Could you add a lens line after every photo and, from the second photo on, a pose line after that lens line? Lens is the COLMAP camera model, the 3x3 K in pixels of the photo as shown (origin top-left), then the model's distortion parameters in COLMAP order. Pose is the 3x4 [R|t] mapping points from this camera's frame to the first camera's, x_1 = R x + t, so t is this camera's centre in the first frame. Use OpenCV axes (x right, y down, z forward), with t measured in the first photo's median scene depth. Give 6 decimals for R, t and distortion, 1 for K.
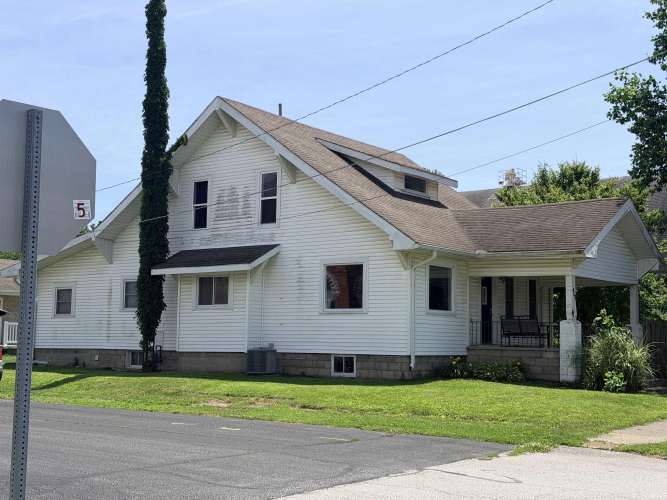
lens RADIAL K [[932.3, 0, 333.5], [0, 932.3, 250.0], [0, 0, 1]] dist [0.167731, -0.066676]
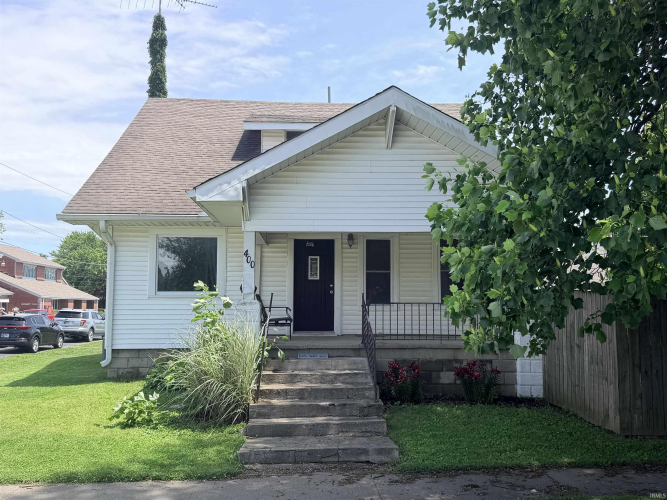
lens RADIAL K [[640.5, 0, 333.5], [0, 640.5, 250.0], [0, 0, 1]] dist [0.063219, -0.001605]
pose [[0.633668, -0.085884, -0.768823, 0.600094], [0.084661, 0.995548, -0.041433, 0.060825], [0.768958, -0.038835, 0.638118, 0.726471]]
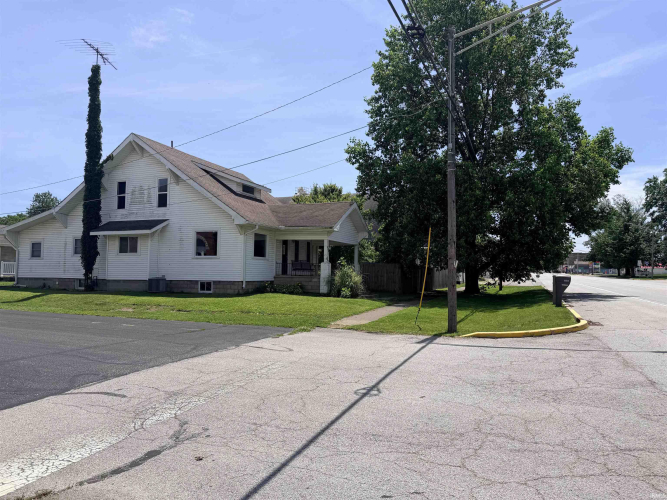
lens RADIAL K [[467.1, 0, 333.4], [0, 467.1, 248.9], [0, 0, 1]] dist [0.053013, -0.002788]
pose [[0.967443, 0.012335, 0.252788, 0.018500], [-0.023781, 0.998823, 0.042274, 0.004597], [-0.251969, -0.046909, 0.966598, 0.051462]]
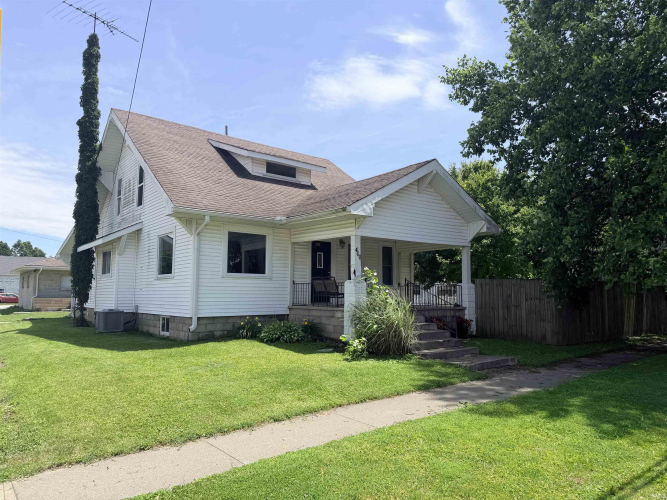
lens RADIAL K [[467.1, 0, 333.4], [0, 467.1, 248.9], [0, 0, 1]] dist [0.053013, -0.002788]
pose [[0.965973, -0.037373, -0.255928, 0.339247], [0.036041, 0.999301, -0.009894, 0.043689], [0.256119, 0.000333, 0.966645, 0.490346]]
